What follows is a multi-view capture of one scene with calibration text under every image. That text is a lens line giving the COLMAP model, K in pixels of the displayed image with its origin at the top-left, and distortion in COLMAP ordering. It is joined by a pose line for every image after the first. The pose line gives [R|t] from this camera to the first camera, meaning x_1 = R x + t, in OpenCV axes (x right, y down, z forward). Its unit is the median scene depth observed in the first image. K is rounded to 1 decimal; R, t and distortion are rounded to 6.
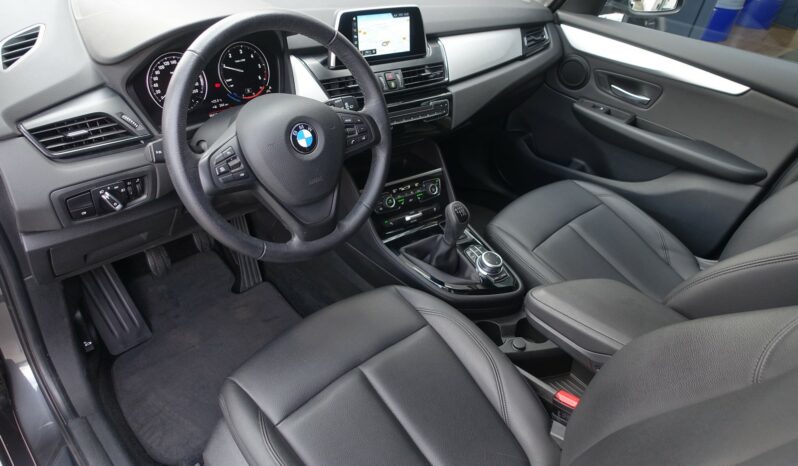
lens RADIAL K [[540.3, 0, 399.0], [0, 540.3, 233.0], [0, 0, 1]] dist [0.000848, -0.002523]
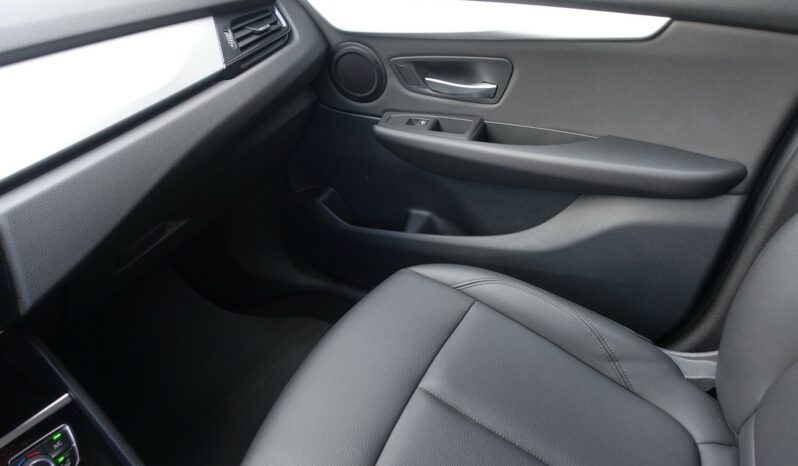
lens RADIAL K [[540.3, 0, 399.0], [0, 540.3, 233.0], [0, 0, 1]] dist [0.000848, -0.002523]
pose [[0.939127, -0.300395, 0.166743, 0.247165], [0.304873, 0.952392, -0.001324, -0.142009], [-0.158407, 0.052079, 0.986000, 0.509184]]
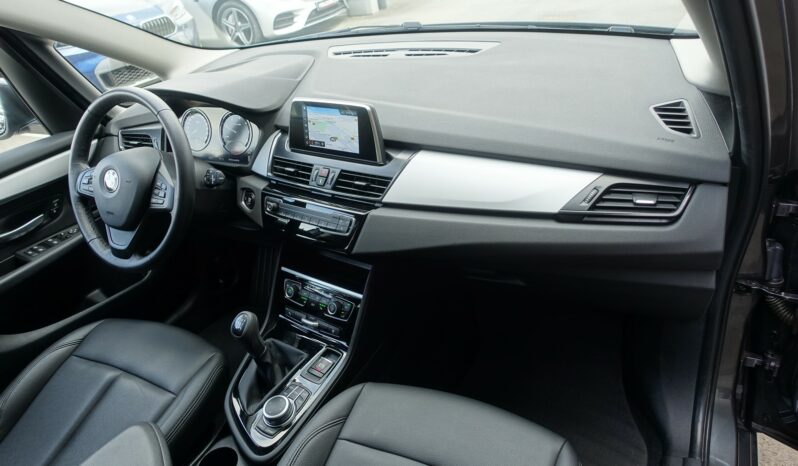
lens RADIAL K [[540.3, 0, 399.0], [0, 540.3, 233.0], [0, 0, 1]] dist [0.000848, -0.002523]
pose [[0.300242, 0.351931, -0.886566, 0.707567], [-0.426647, 0.880839, 0.205171, -0.355257], [0.853128, 0.316649, 0.414615, 0.605098]]
